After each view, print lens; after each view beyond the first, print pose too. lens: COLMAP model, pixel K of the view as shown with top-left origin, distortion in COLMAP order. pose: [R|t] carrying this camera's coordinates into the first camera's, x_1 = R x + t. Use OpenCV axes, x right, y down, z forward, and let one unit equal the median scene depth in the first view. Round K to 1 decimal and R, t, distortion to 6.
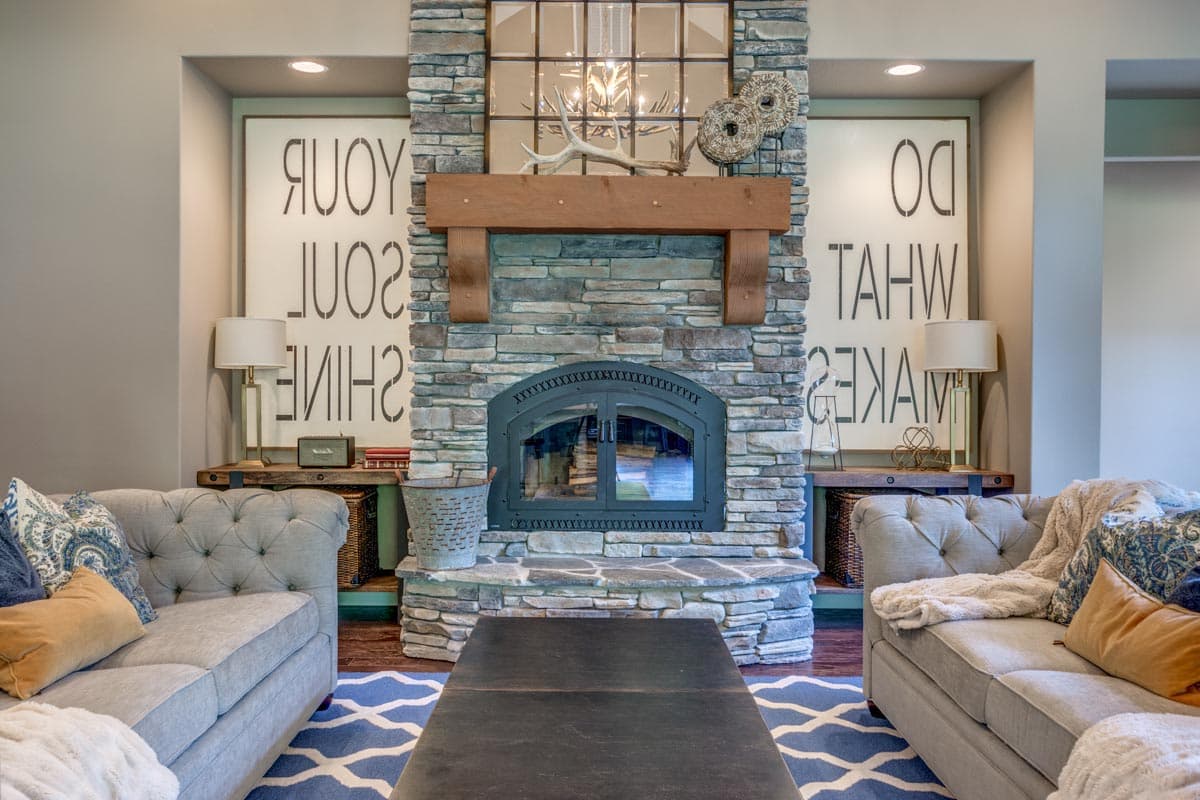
lens RADIAL K [[990.0, 0, 591.6], [0, 990.0, 394.6], [0, 0, 1]] dist [-0.000818, 0.011275]
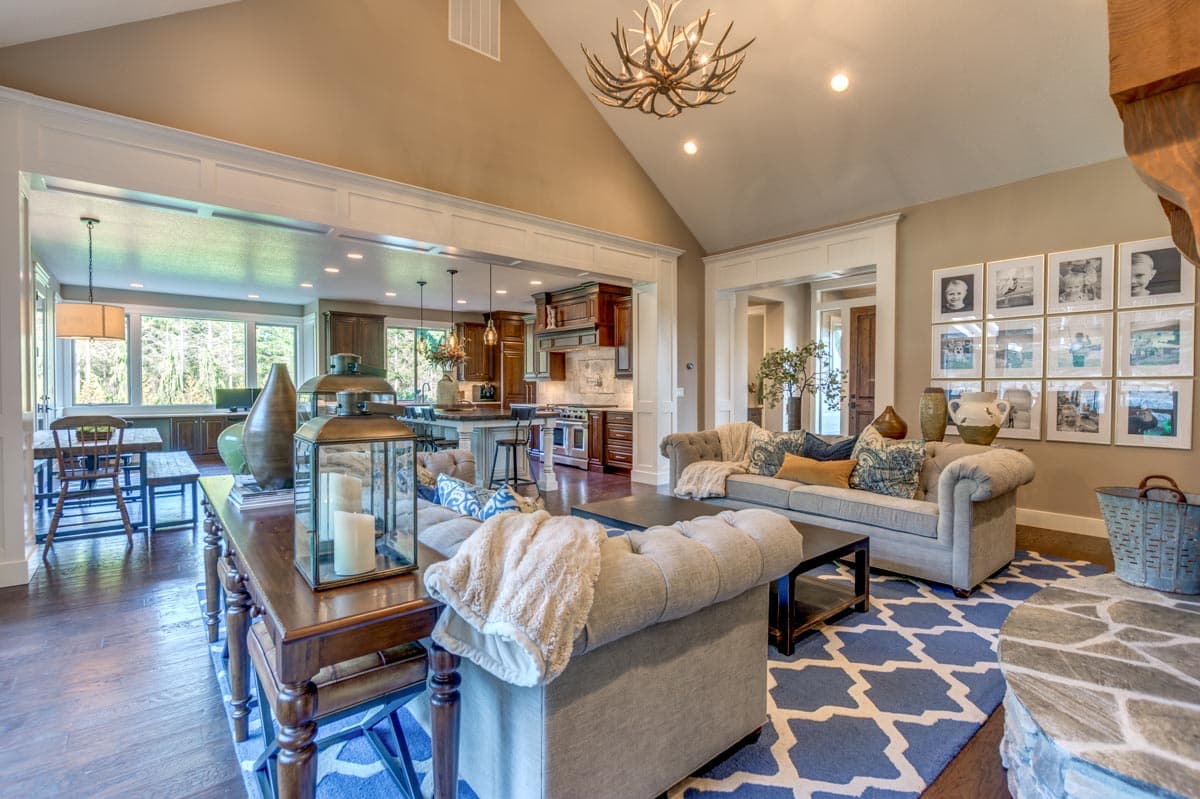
lens RADIAL K [[552.8, 0, 587.5], [0, 552.8, 395.2], [0, 0, 1]] dist [0.003434, 0.000068]
pose [[-0.770878, 0.004472, -0.636967, 0.578513], [-0.011213, 0.999725, 0.020589, -0.011713], [0.636884, 0.023014, -0.770616, 1.000057]]
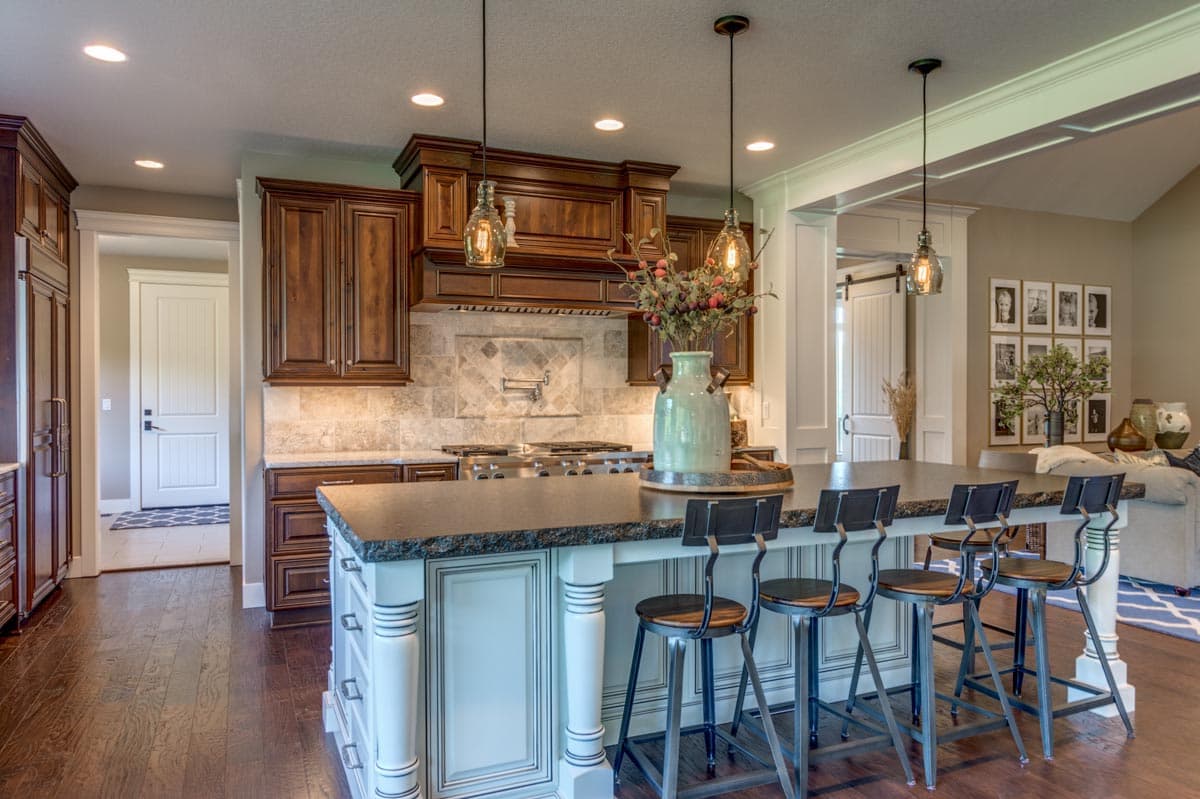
lens RADIAL K [[797.2, 0, 595.3], [0, 797.2, 399.0], [0, 0, 1]] dist [-0.008182, -0.000982]
pose [[0.398834, 0.006411, -0.917001, 0.446132], [-0.006844, 0.999969, 0.004014, -0.010252], [0.916997, 0.004675, 0.398866, -0.821041]]
